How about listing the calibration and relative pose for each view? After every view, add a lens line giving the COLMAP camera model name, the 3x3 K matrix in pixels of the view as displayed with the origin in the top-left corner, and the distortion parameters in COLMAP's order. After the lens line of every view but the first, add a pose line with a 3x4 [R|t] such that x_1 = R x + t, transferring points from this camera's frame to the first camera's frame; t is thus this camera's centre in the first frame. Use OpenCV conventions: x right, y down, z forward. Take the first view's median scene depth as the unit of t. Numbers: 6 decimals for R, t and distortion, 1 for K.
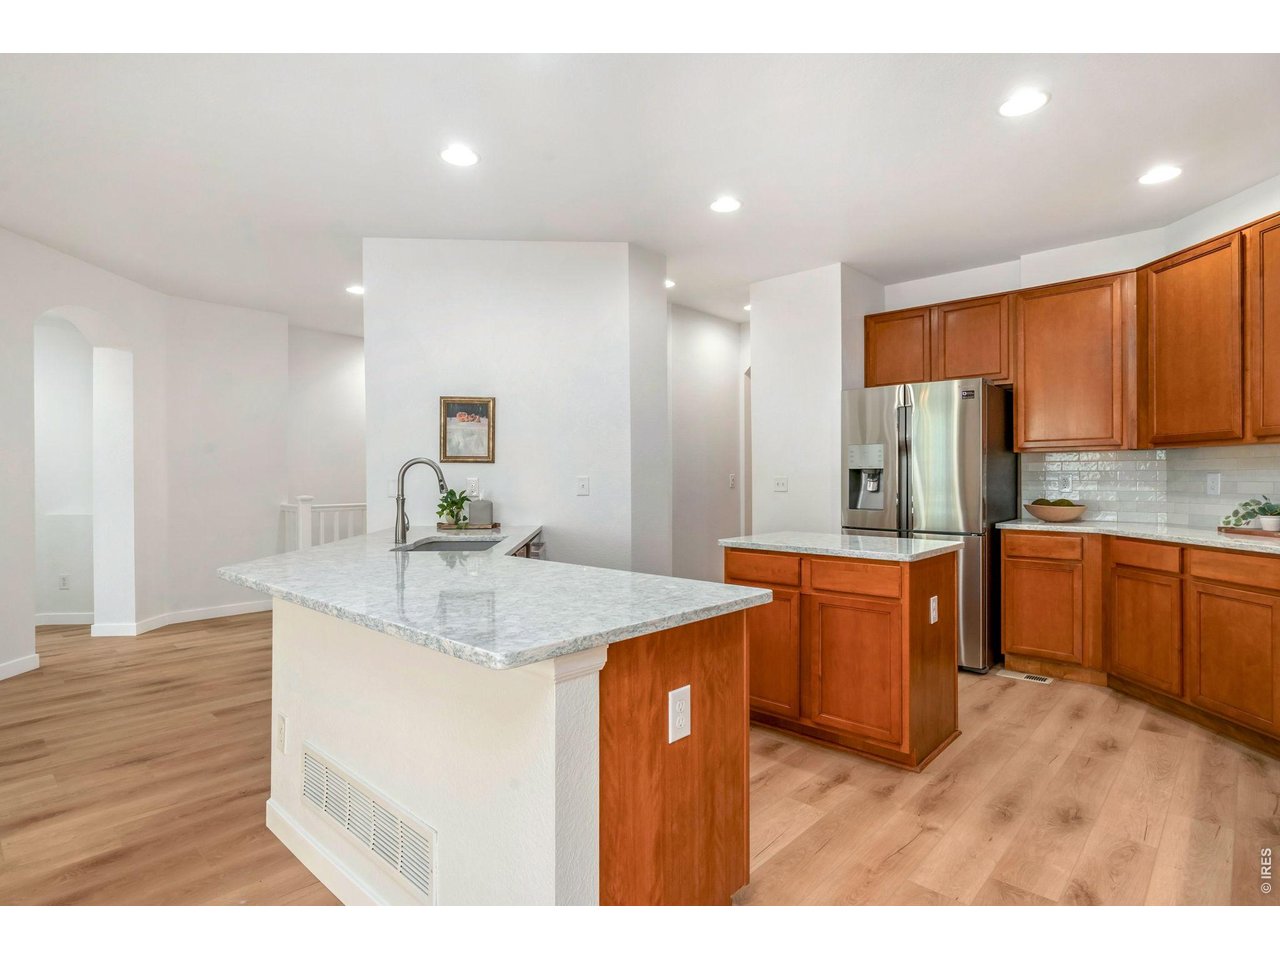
lens RADIAL K [[646.5, 0, 652.3], [0, 646.5, 476.3], [0, 0, 1]] dist [0.003823, 0.000582]
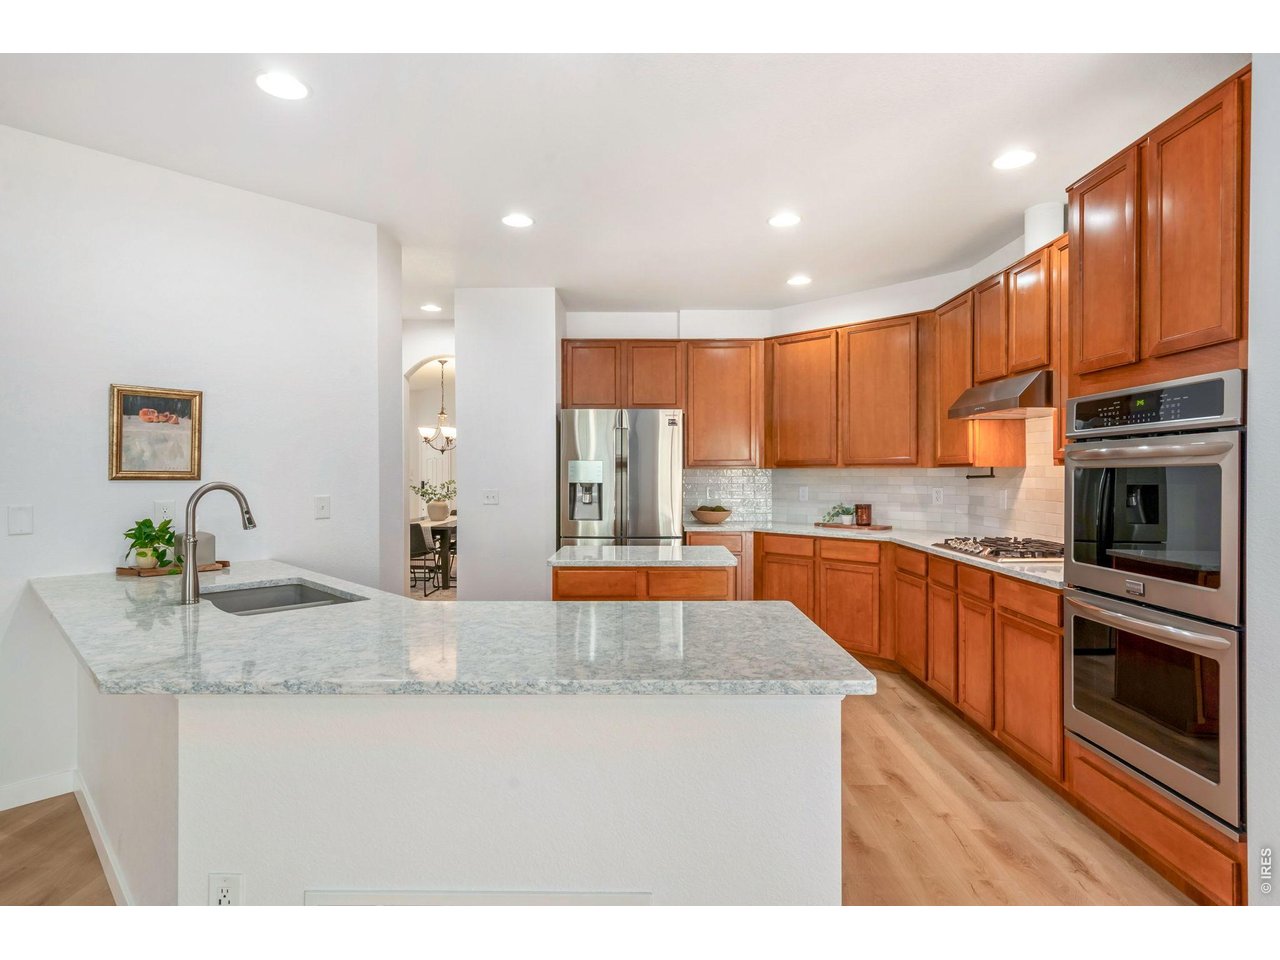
lens RADIAL K [[667.2, 0, 635.6], [0, 667.2, 474.7], [0, 0, 1]] dist [0.000441, 0.000259]
pose [[0.754750, 0.000105, 0.656013, -0.393797], [-0.001243, 0.999998, 0.001270, -0.030168], [-0.656011, -0.001774, 0.754749, 0.103267]]
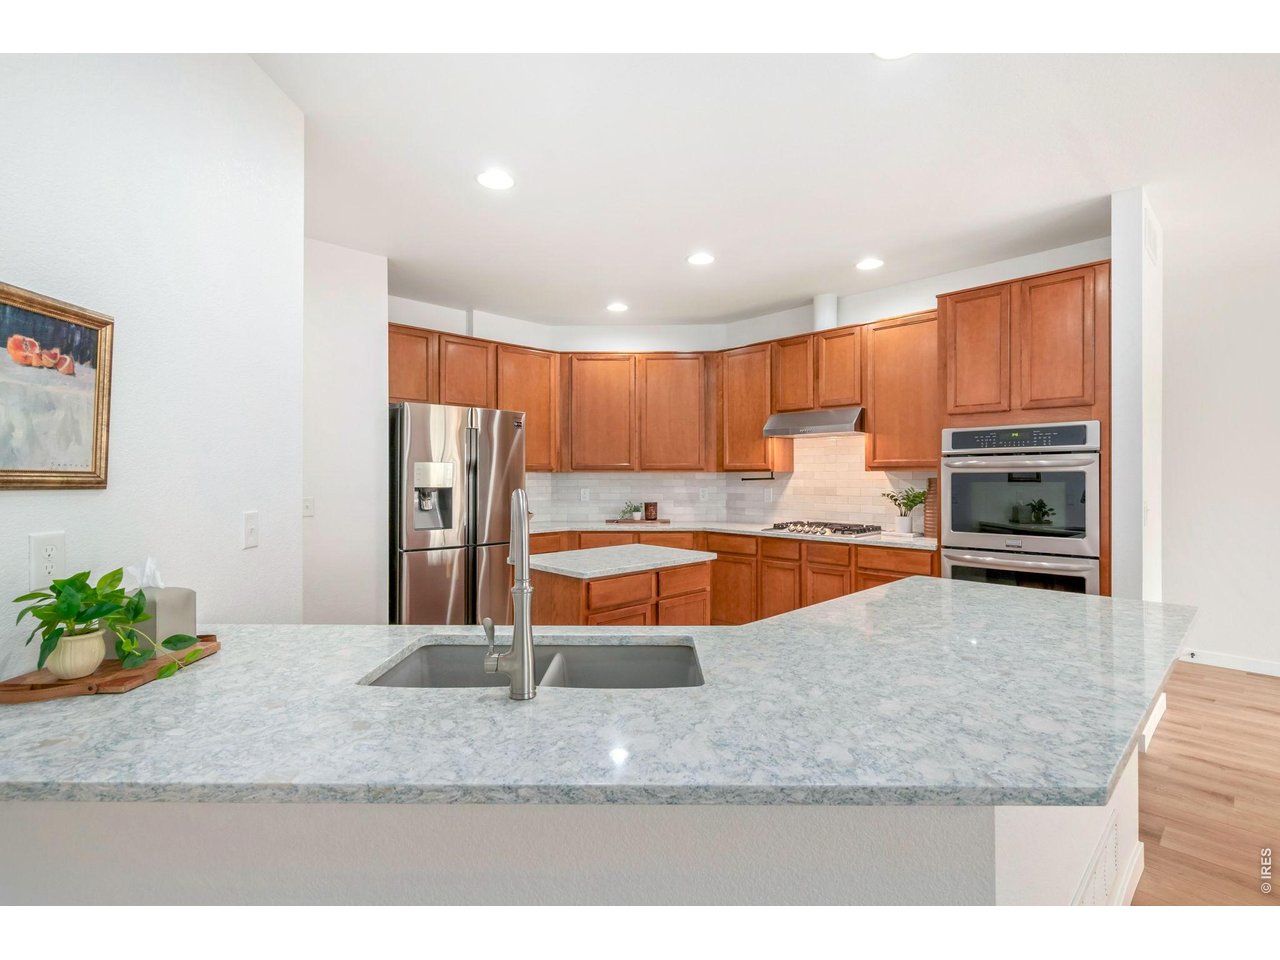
lens RADIAL K [[594.2, 0, 632.1], [0, 594.2, 477.5], [0, 0, 1]] dist [0.002291, 0.000117]
pose [[0.091130, 0.000757, 0.995839, -0.601500], [0.000596, 0.999999, -0.000815, -0.028649], [-0.995839, 0.000668, 0.091129, 0.705704]]
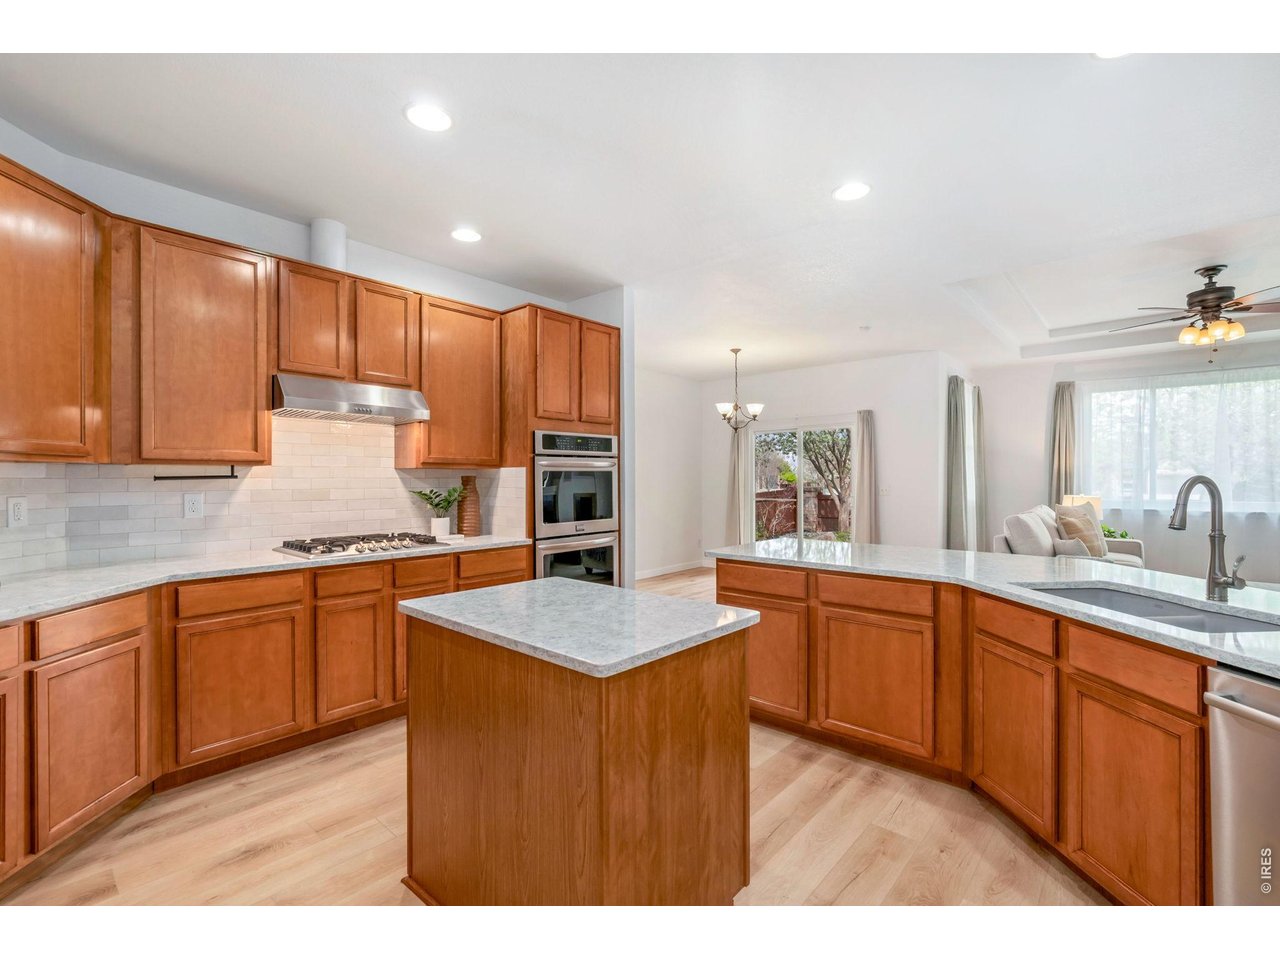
lens RADIAL K [[594.2, 0, 632.1], [0, 594.2, 477.5], [0, 0, 1]] dist [0.002291, 0.000117]
pose [[-0.999948, 0.004469, 0.009139, 0.177760], [0.004443, 0.999986, -0.002893, -0.021666], [-0.009151, -0.002853, -0.999954, 1.286414]]
